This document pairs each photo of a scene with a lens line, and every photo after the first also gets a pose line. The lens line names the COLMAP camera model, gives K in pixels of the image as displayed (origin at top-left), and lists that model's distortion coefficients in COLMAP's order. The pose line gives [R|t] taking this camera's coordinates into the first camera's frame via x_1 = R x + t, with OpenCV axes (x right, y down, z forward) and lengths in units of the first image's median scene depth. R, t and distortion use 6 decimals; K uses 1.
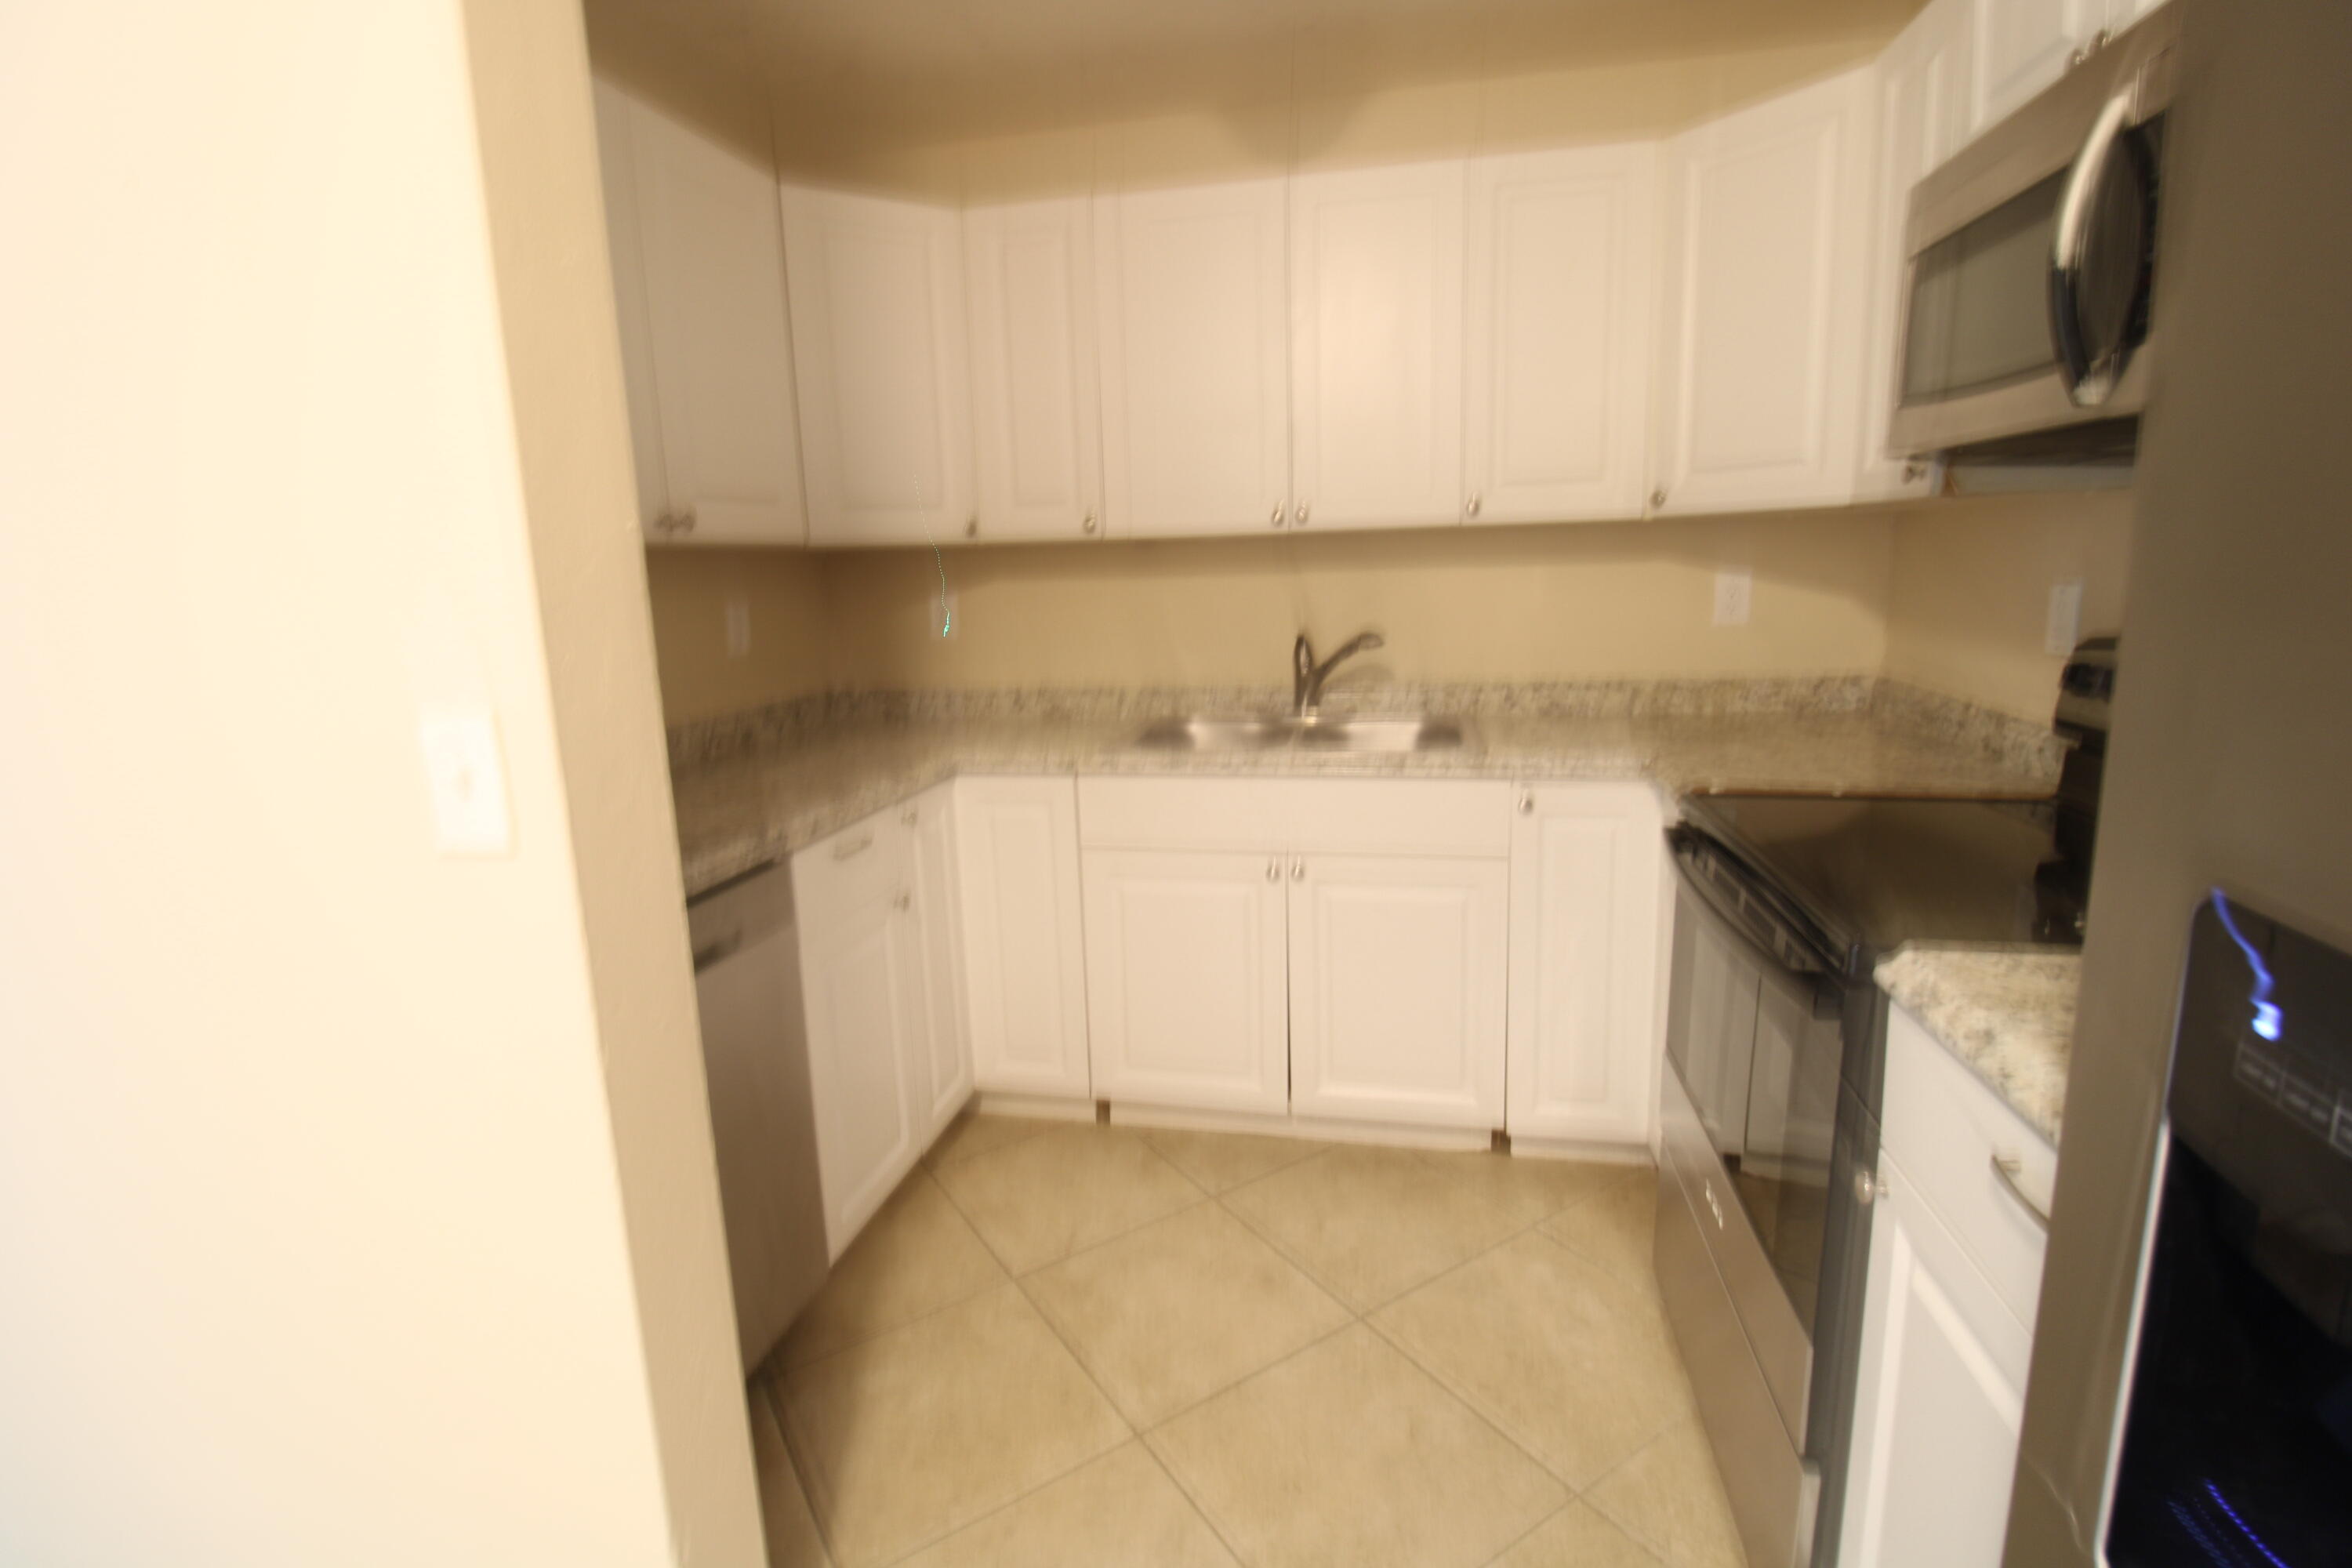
lens RADIAL K [[1100.6, 0, 1183.7], [0, 1100.6, 758.2], [0, 0, 1]] dist [0.002072, -0.015293]
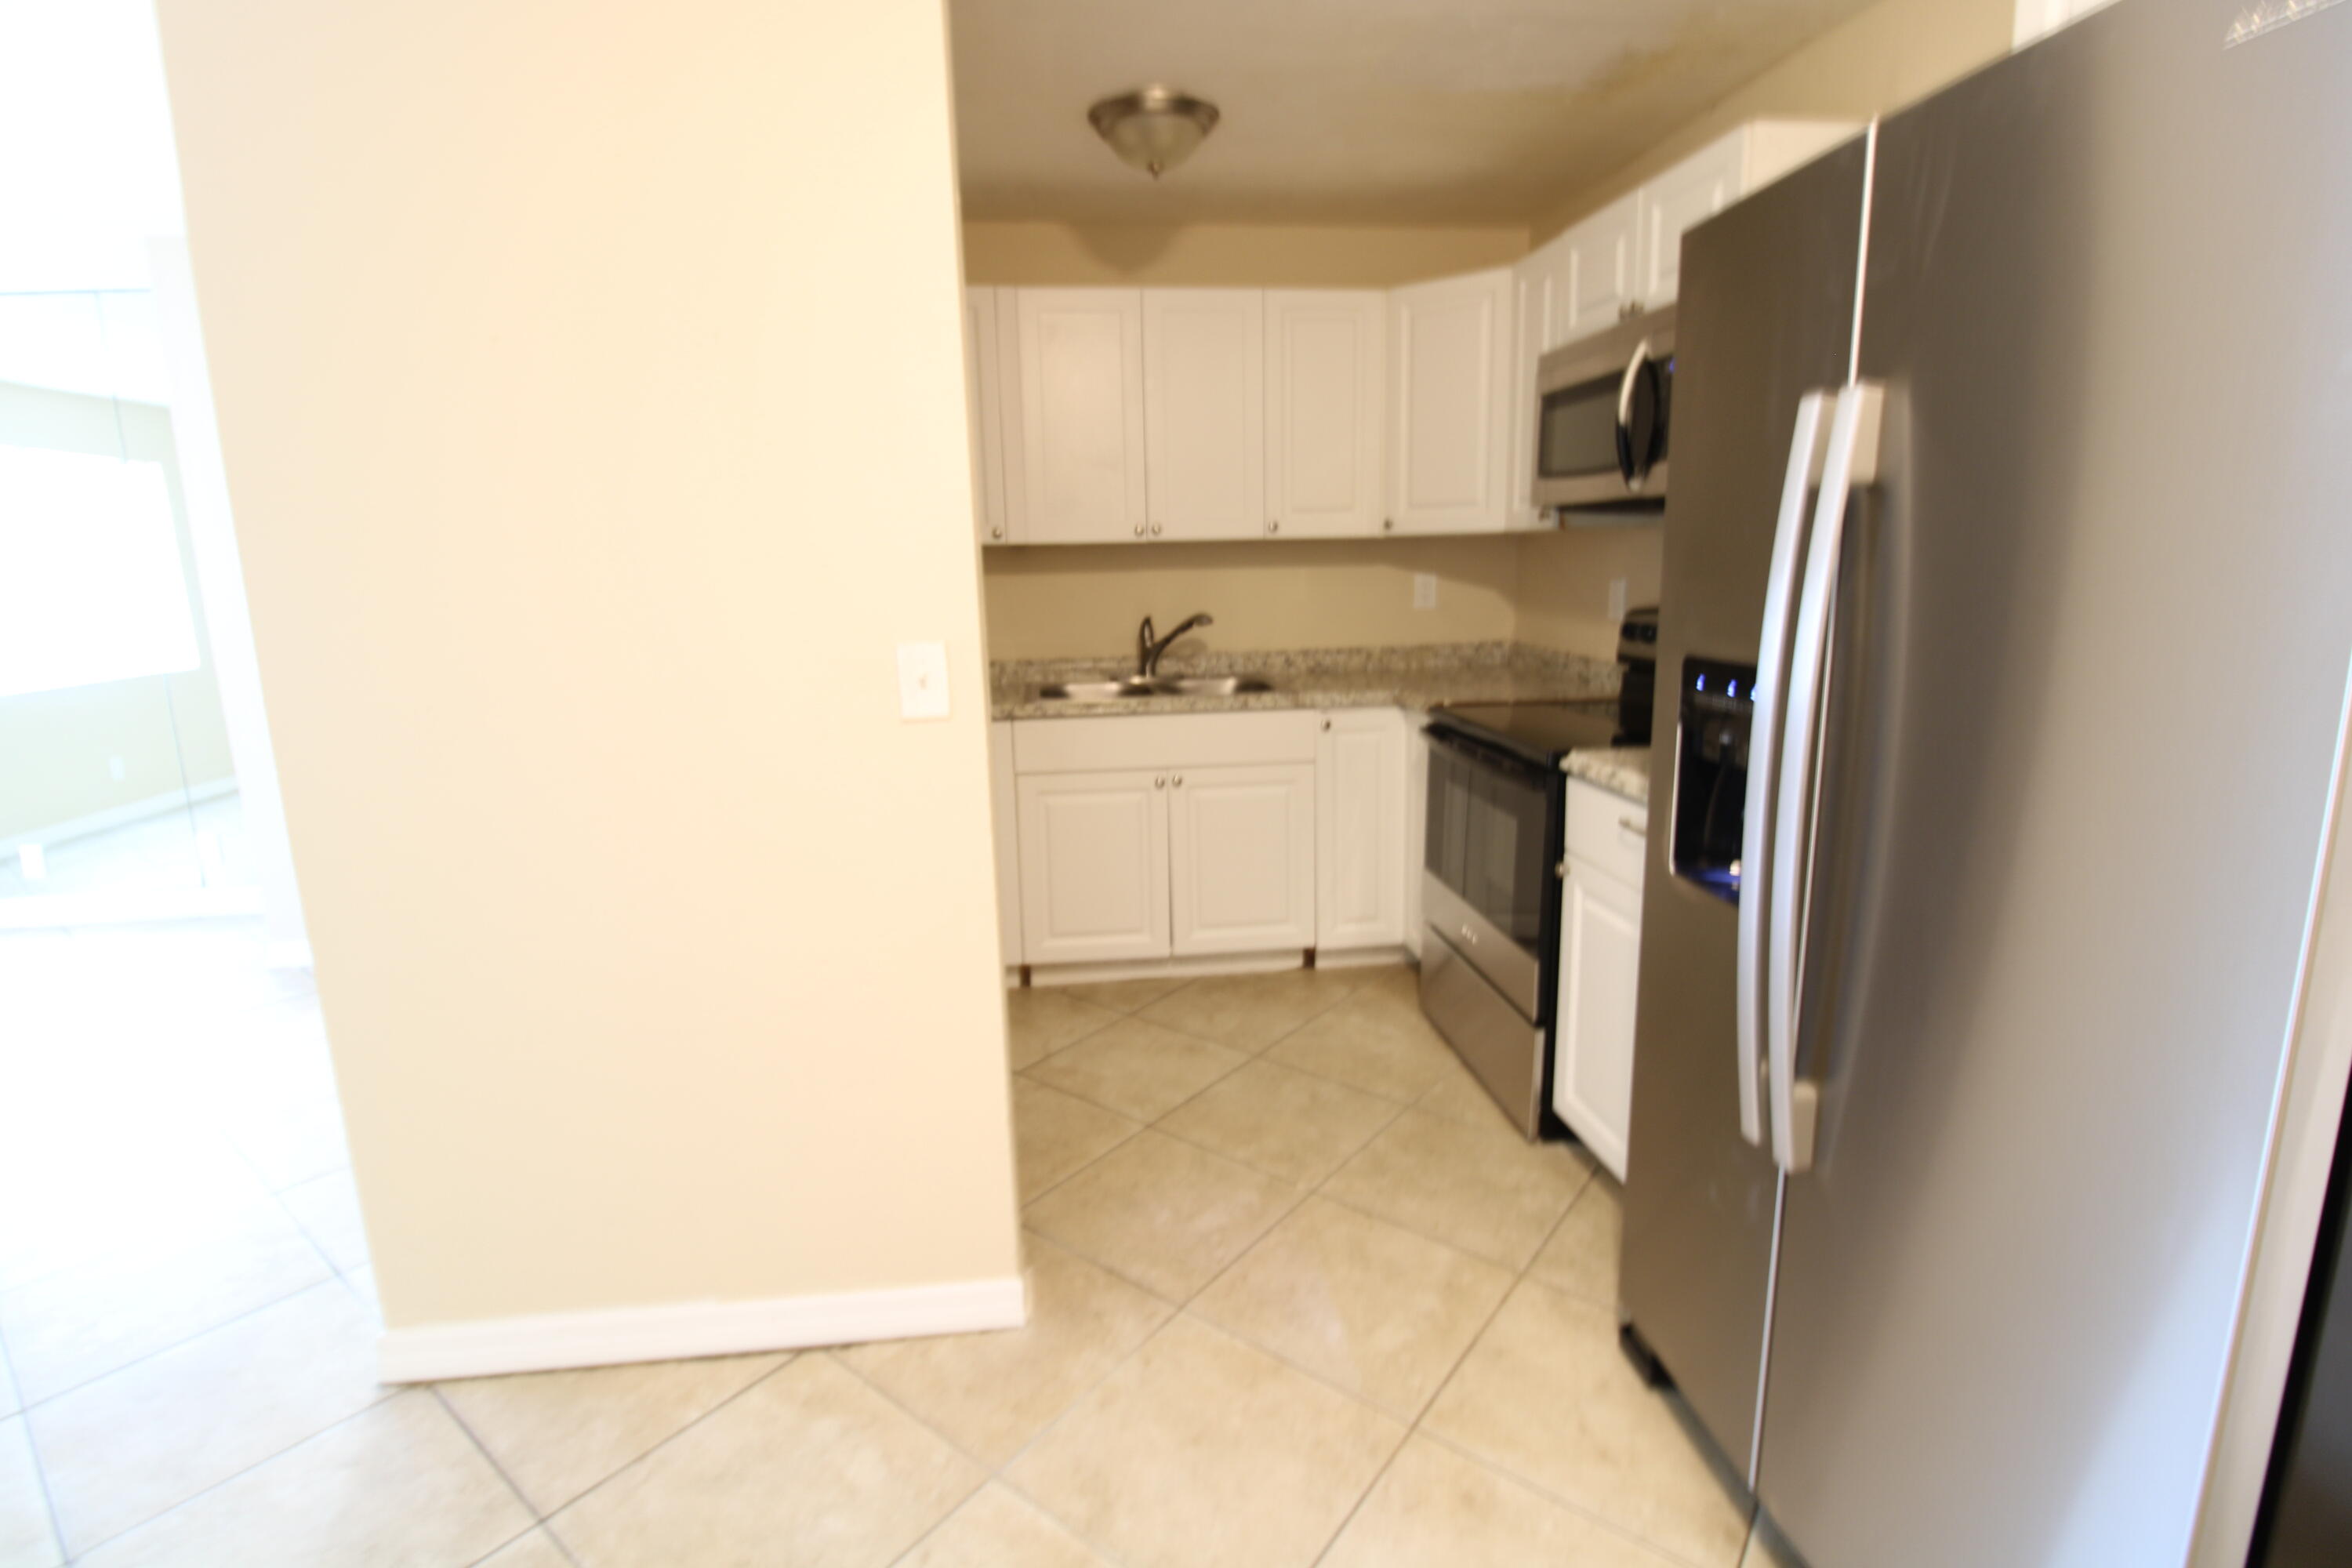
lens RADIAL K [[1114.8, 0, 1188.1], [0, 1114.8, 775.5], [0, 0, 1]] dist [0.000466, -0.009003]
pose [[0.944690, -0.051393, 0.323913, -0.354001], [0.047588, 0.998673, 0.019662, 0.068595], [-0.324494, -0.003160, 0.945883, -0.376111]]
